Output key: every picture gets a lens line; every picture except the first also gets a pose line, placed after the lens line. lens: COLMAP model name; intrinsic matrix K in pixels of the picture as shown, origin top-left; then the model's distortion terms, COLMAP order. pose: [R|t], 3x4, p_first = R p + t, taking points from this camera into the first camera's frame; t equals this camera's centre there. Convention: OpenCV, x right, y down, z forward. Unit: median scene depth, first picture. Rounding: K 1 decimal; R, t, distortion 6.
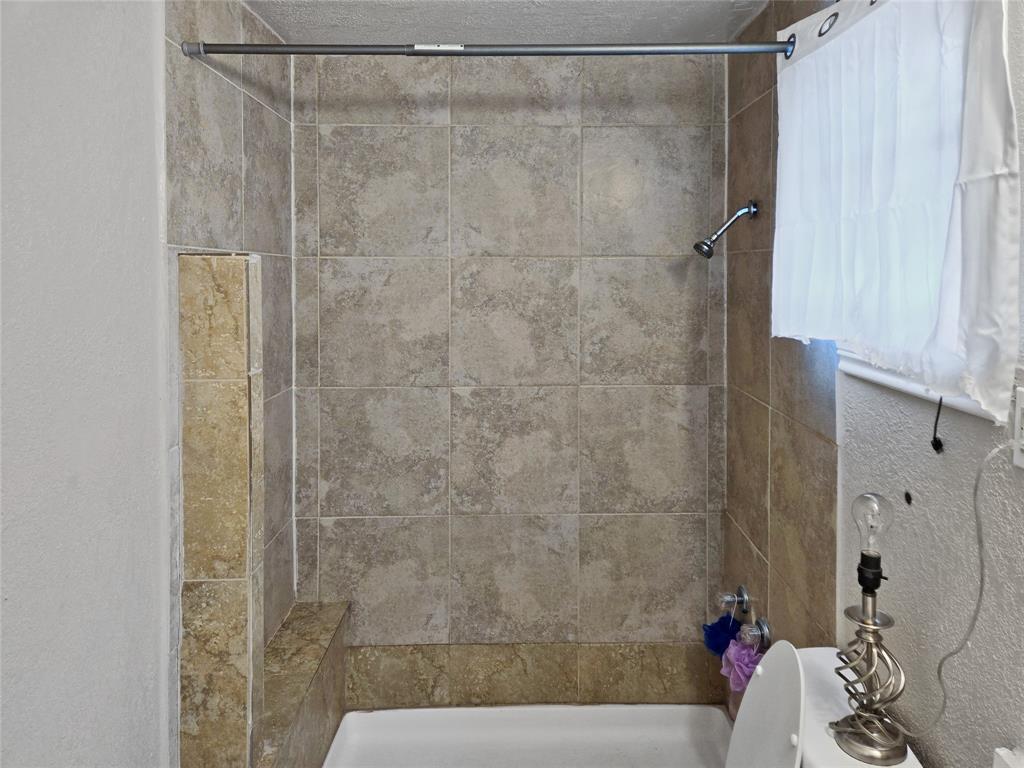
lens RADIAL K [[1354.9, 0, 513.4], [0, 1354.9, 382.1], [0, 0, 1]] dist [0.119152, 0.000000]
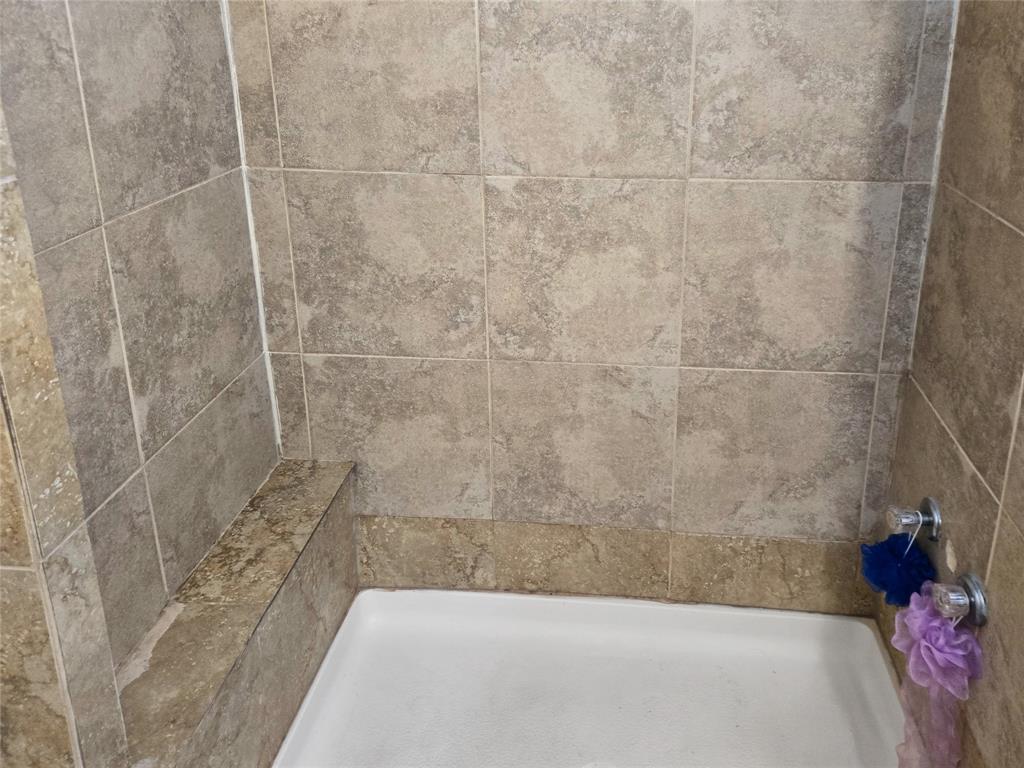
lens RADIAL K [[1354.9, 0, 503.9], [0, 1354.9, 382.2], [0, 0, 1]] dist [0.119152, 0.000000]
pose [[0.995710, 0.037932, -0.084397, 0.019910], [-0.020961, 0.980867, 0.193545, -0.023910], [0.090123, -0.190946, 0.977455, 0.353714]]
